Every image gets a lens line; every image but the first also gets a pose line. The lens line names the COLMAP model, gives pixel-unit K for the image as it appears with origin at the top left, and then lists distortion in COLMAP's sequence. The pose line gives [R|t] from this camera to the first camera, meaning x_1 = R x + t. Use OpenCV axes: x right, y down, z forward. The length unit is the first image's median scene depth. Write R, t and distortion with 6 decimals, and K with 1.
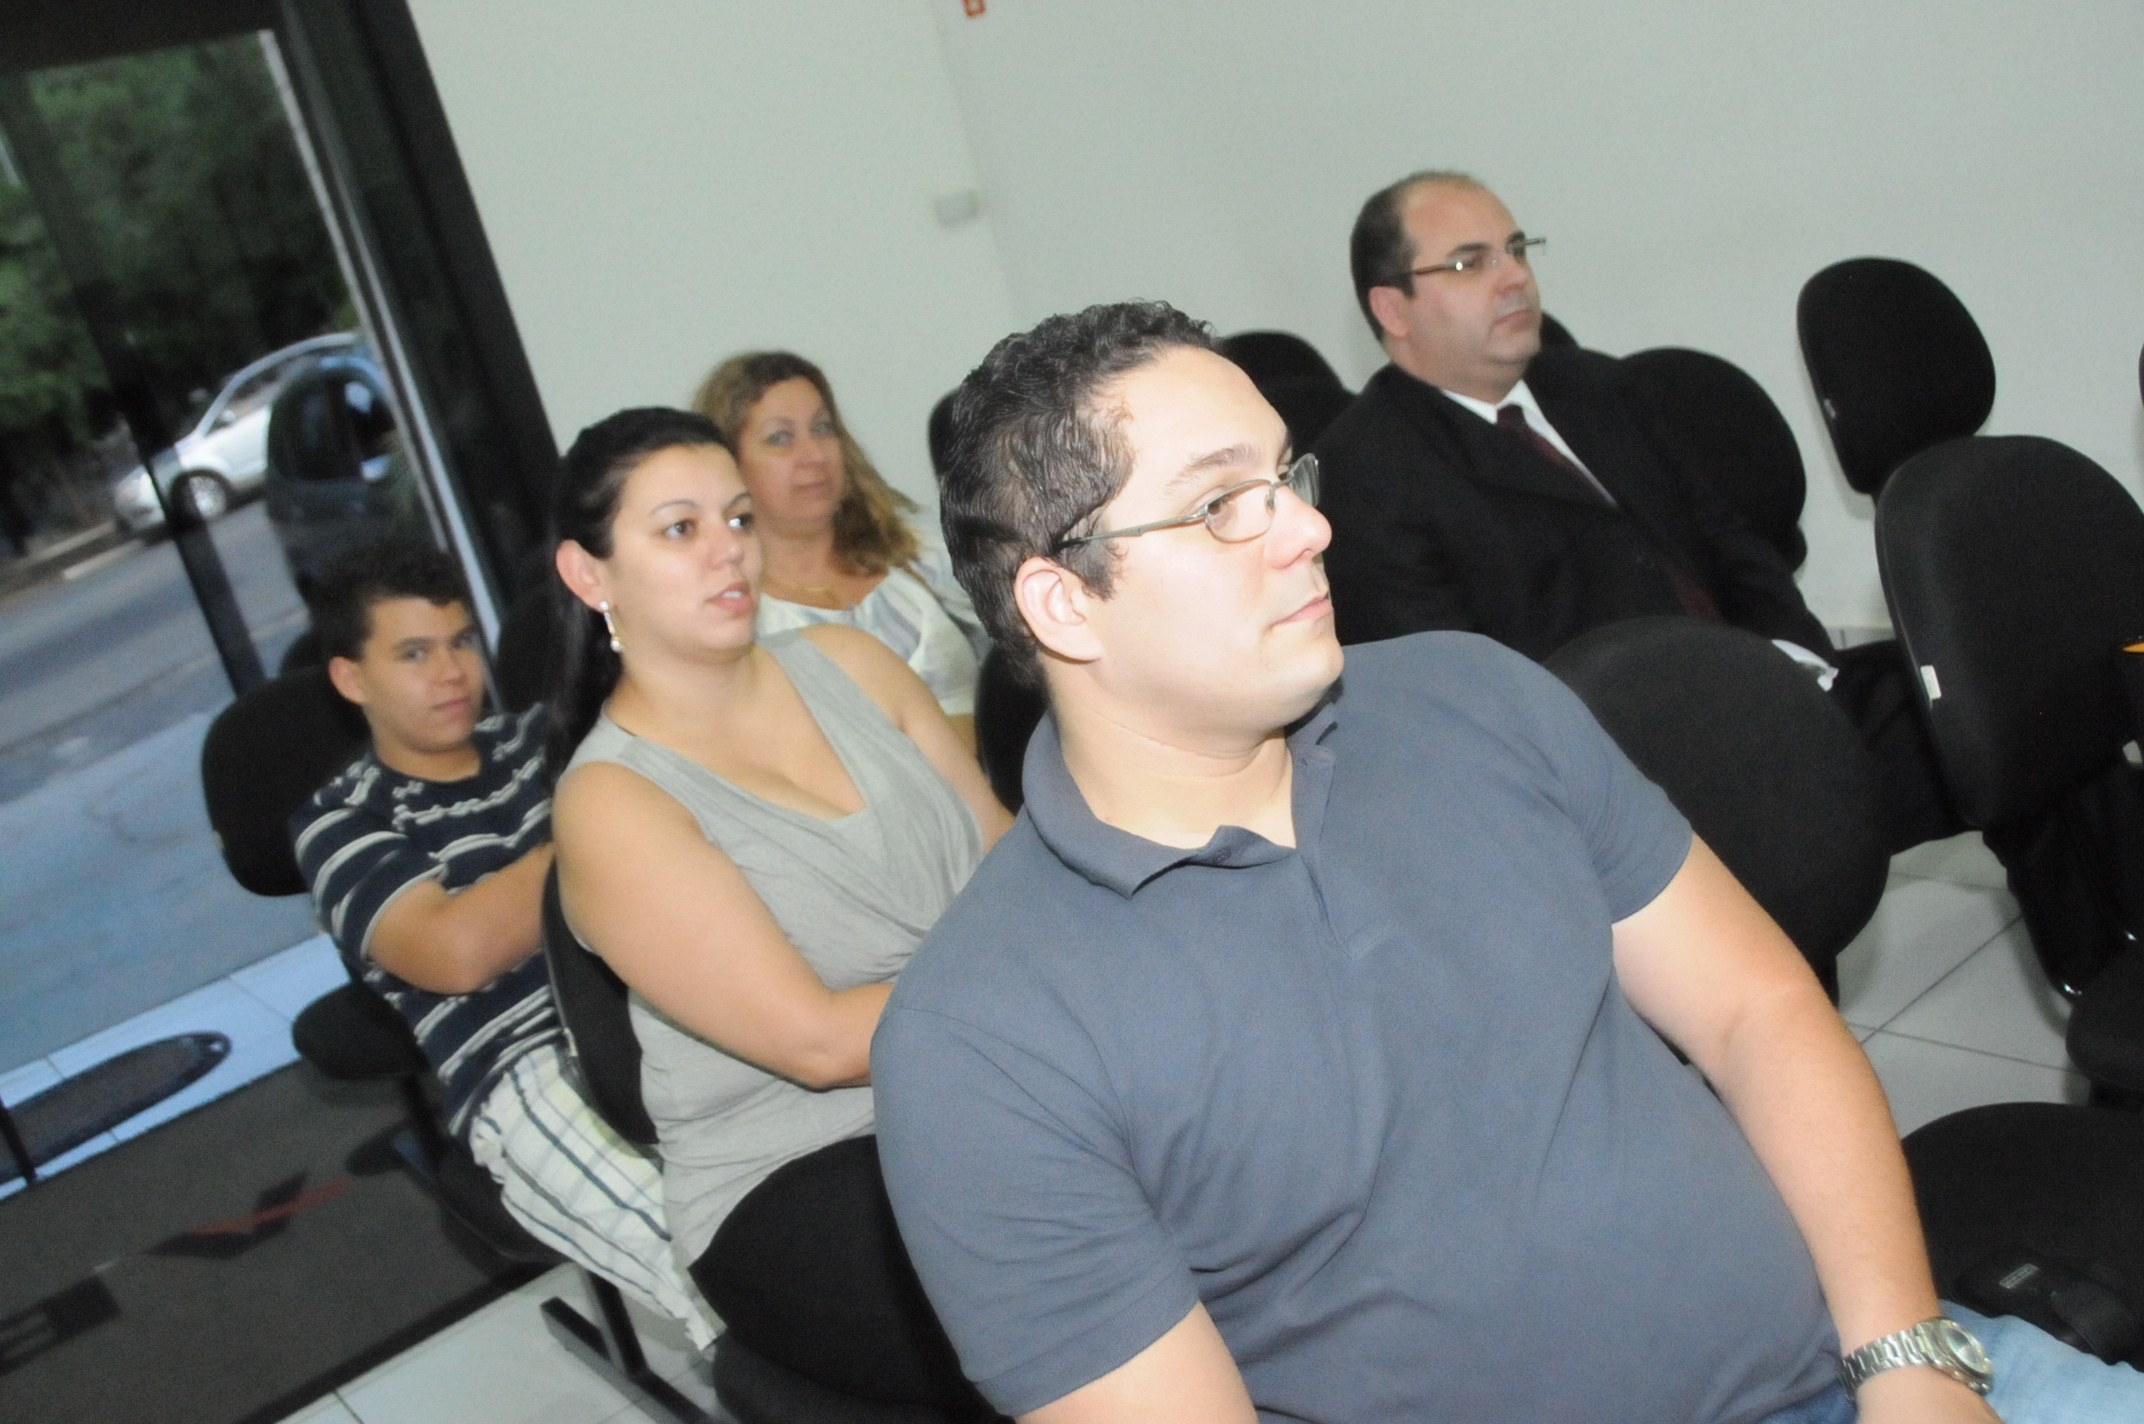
lens RADIAL K [[2054.4, 0, 1068.6], [0, 2054.4, 759.4], [0, 0, 1]] dist [-0.120193, 0.246783]
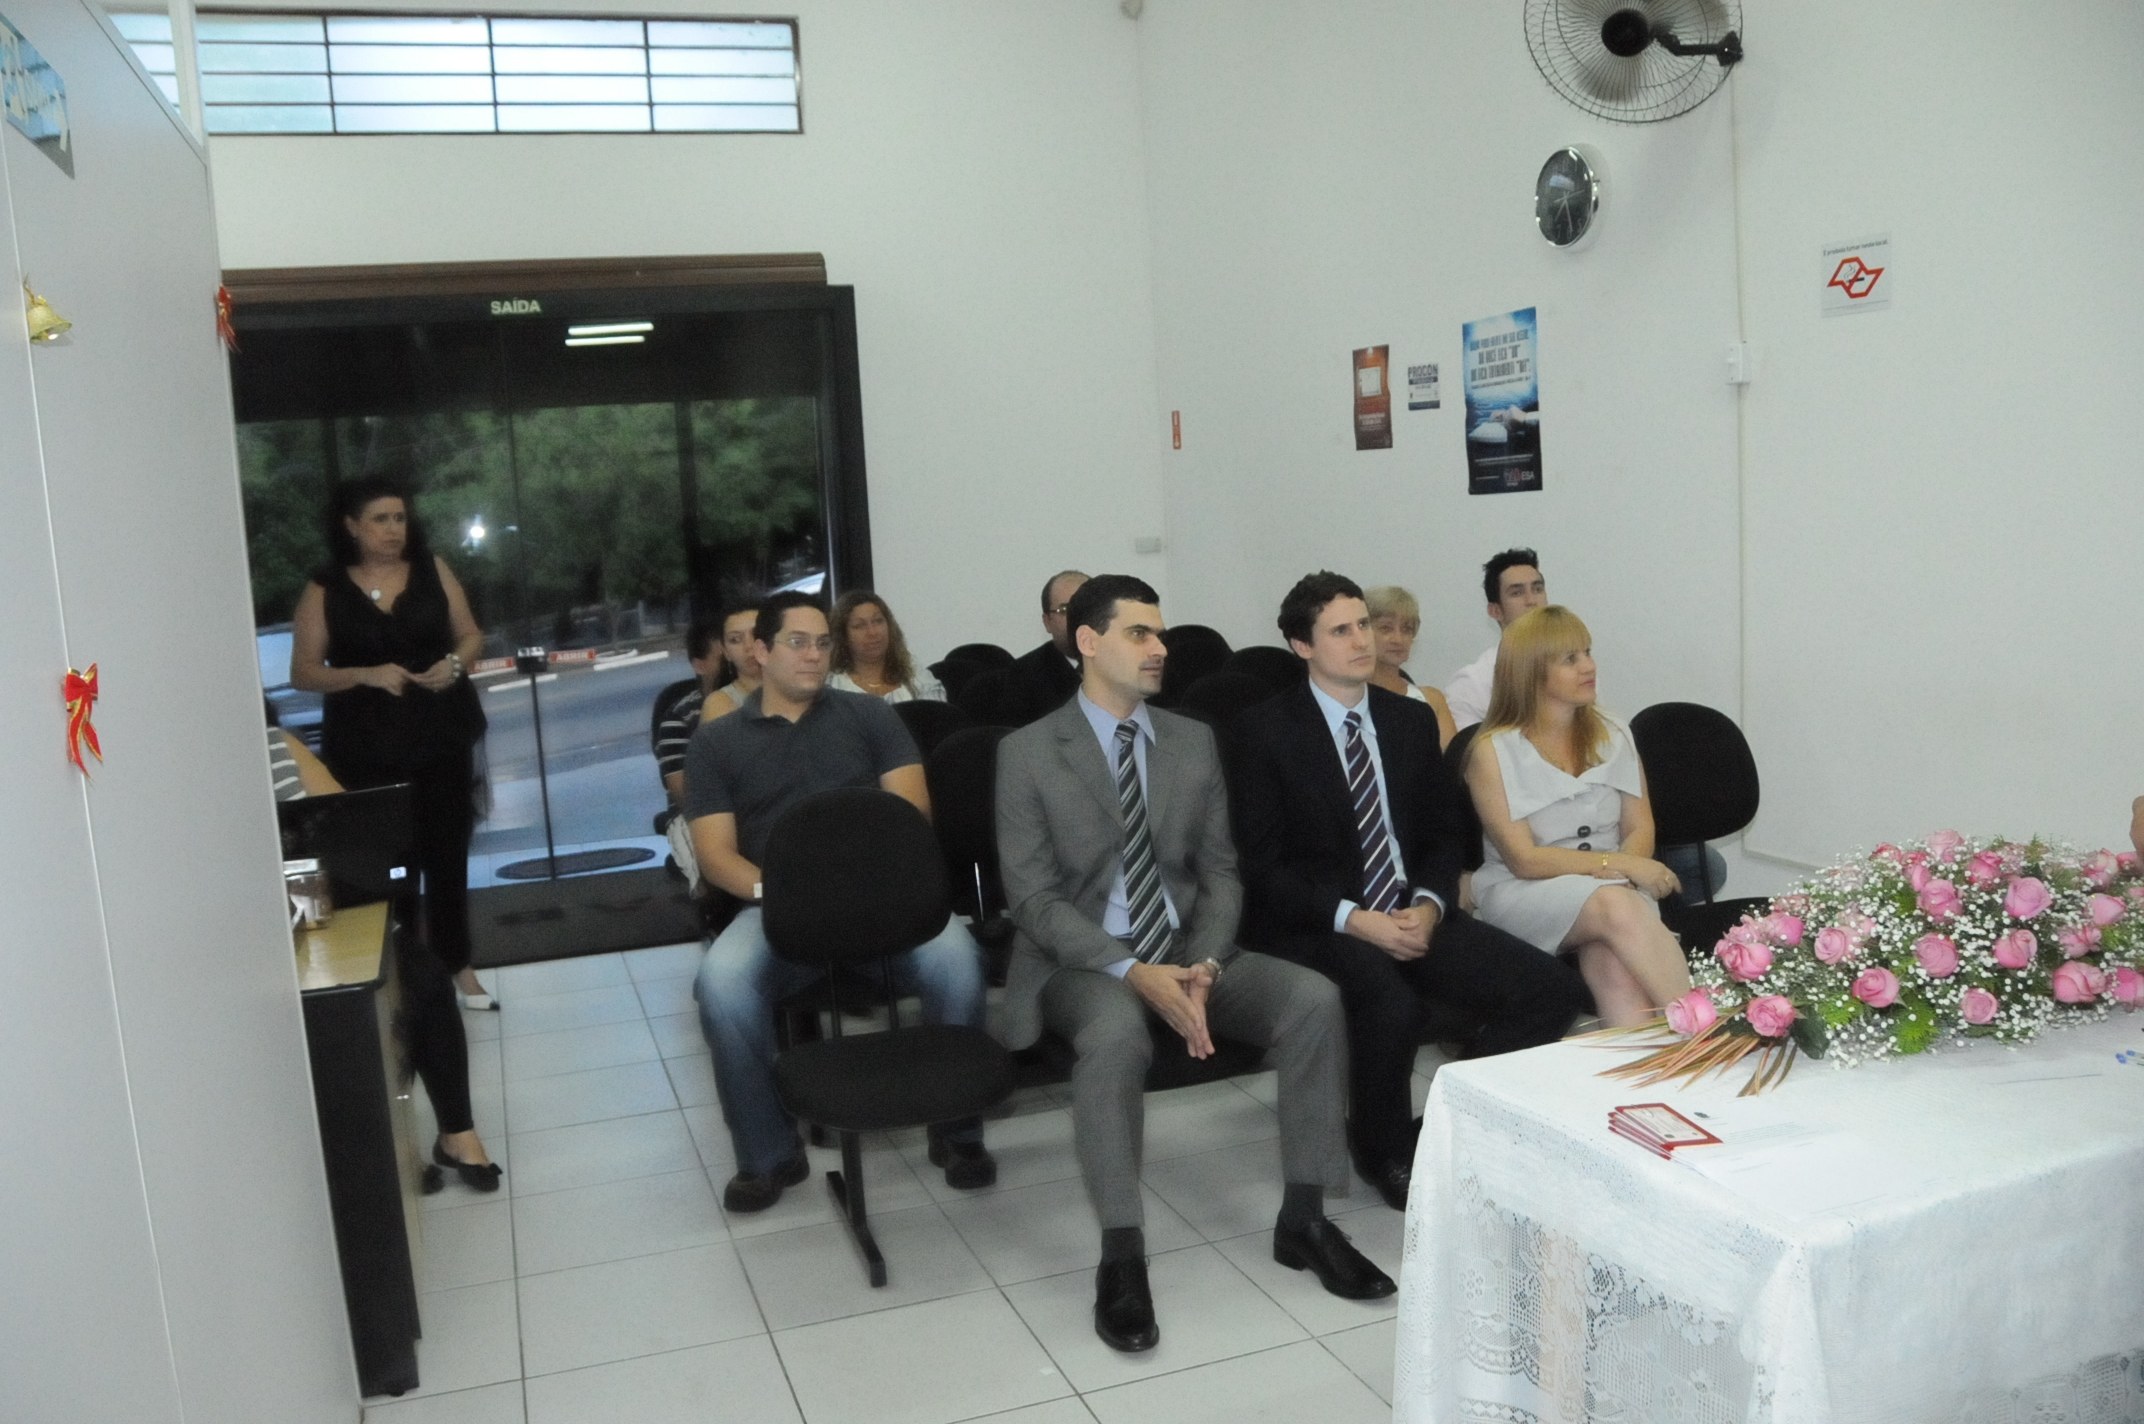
lens RADIAL K [[1677.8, 0, 1054.5], [0, 1677.8, 744.9], [0, 0, 1]] dist [-0.165150, 0.124528]
pose [[0.932316, 0.242651, -0.268155, 0.756404], [-0.272015, 0.959141, -0.077818, 0.100301], [0.238316, 0.145493, 0.960228, -1.057688]]
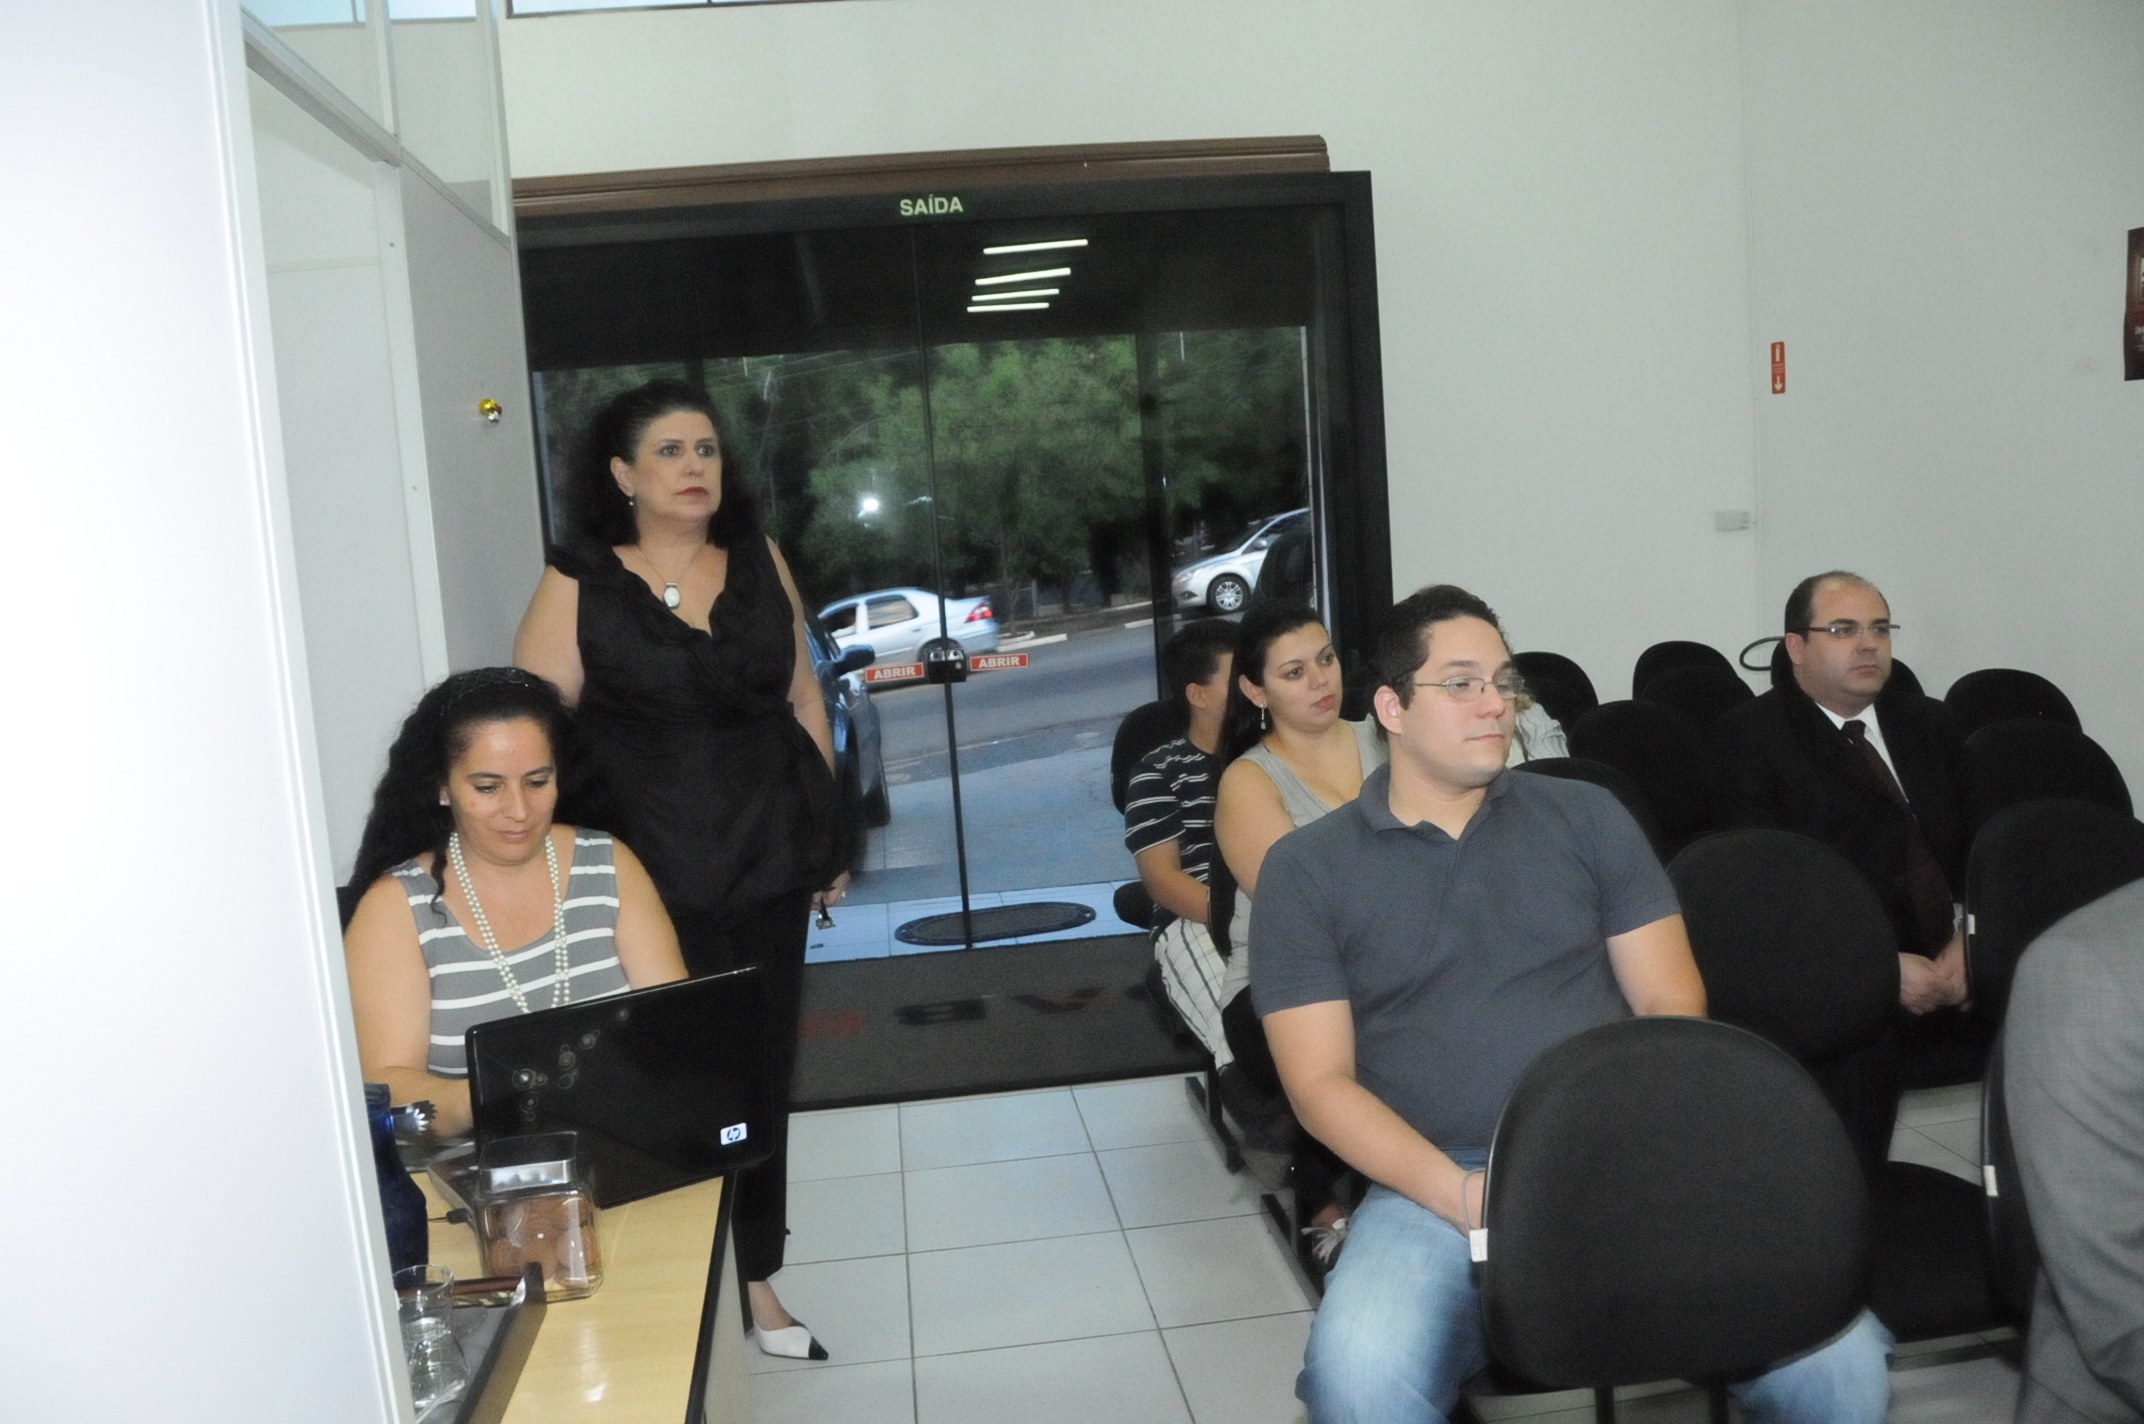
lens RADIAL K [[1670.8, 0, 1052.2], [0, 1670.8, 758.3], [0, 0, 1]] dist [-0.162647, 0.121350]
pose [[0.842991, 0.270139, -0.465179, 0.276496], [-0.301145, 0.953545, 0.008011, 0.037736], [0.445733, 0.133333, 0.885181, -0.412905]]
